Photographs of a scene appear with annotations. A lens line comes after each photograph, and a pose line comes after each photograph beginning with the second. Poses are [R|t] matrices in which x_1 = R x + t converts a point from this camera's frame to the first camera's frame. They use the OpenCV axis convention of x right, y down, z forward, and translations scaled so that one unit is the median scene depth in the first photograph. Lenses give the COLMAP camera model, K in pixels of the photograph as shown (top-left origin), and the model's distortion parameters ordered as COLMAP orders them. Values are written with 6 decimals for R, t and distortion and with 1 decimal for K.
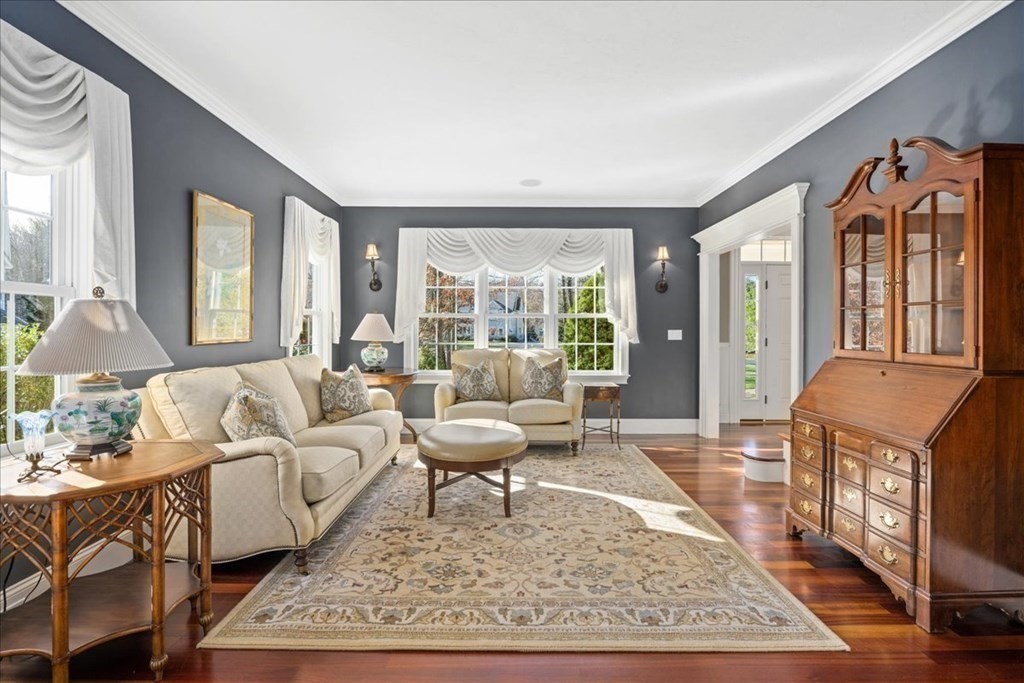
lens RADIAL K [[469.8, 0, 512.0], [0, 469.8, 341.5], [0, 0, 1]] dist [-0.000522, 0.000019]
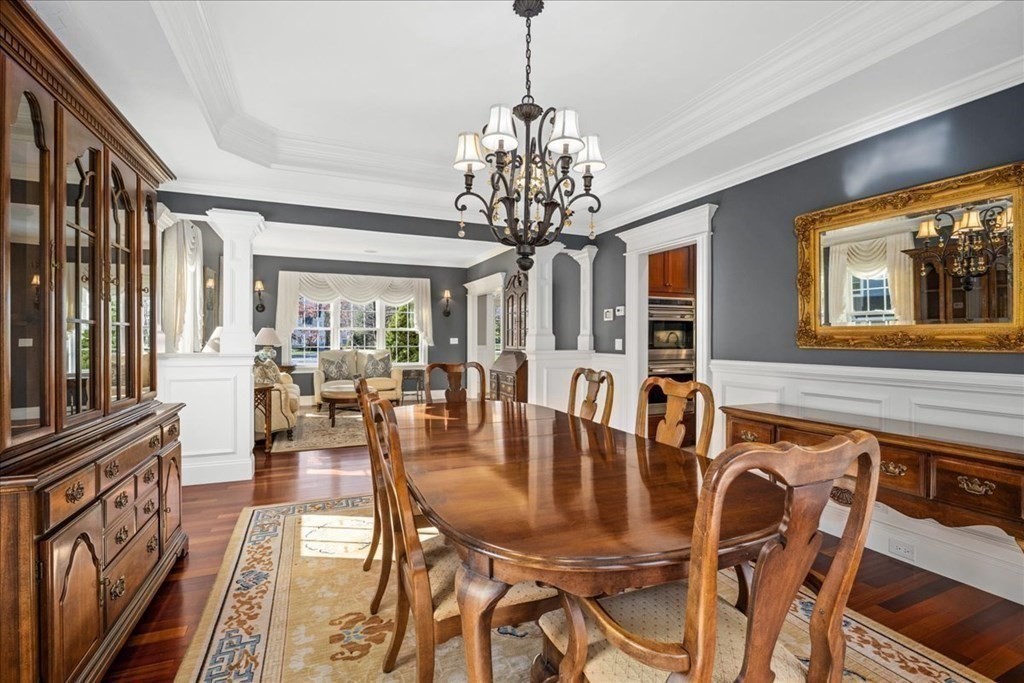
lens RADIAL K [[461.3, 0, 508.9], [0, 461.3, 338.7], [0, 0, 1]] dist [-0.033232, 0.000299]
pose [[0.919528, 0.000362, 0.393025, -0.161071], [0.007657, 0.999793, -0.018836, 0.013077], [-0.392951, 0.020329, 0.919335, -0.760878]]
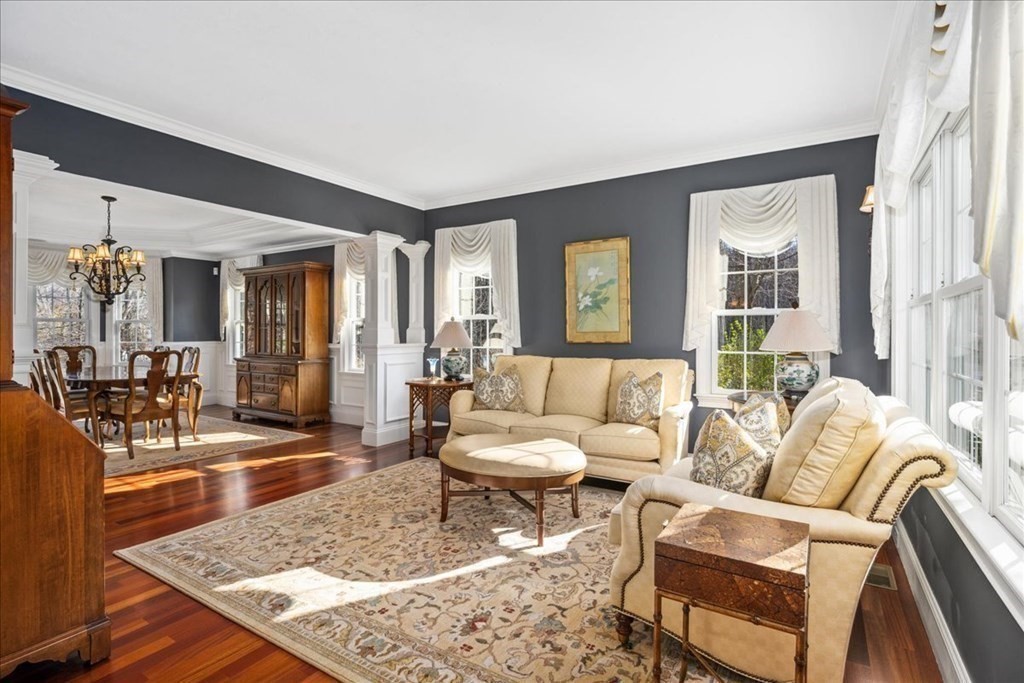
lens RADIAL K [[496.8, 0, 512.1], [0, 496.8, 333.3], [0, 0, 1]] dist [0.001440, 0.000465]
pose [[-0.534952, -0.000509, -0.844882, 0.503755], [-0.019632, 0.999737, 0.011828, -0.024539], [0.844654, 0.022914, -0.534822, 1.053610]]
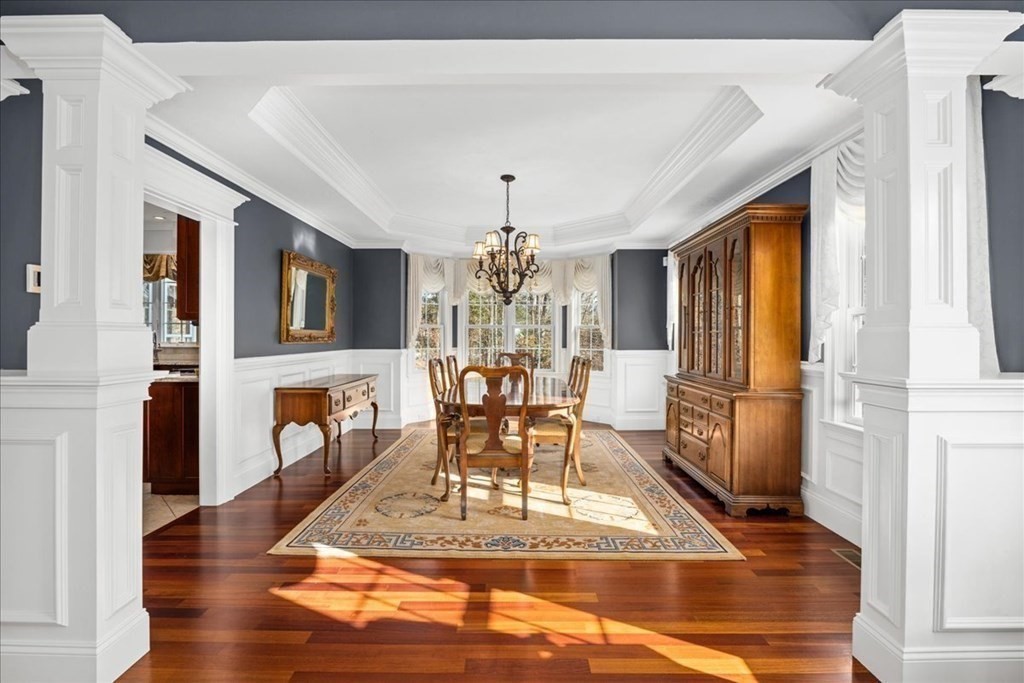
lens RADIAL K [[461.3, 0, 508.9], [0, 461.3, 338.7], [0, 0, 1]] dist [-0.033232, 0.000299]
pose [[-0.999894, -0.005722, 0.013406, 0.008331], [-0.005426, 0.999743, 0.022015, -0.013814], [-0.013528, 0.021940, -0.999668, 0.528238]]
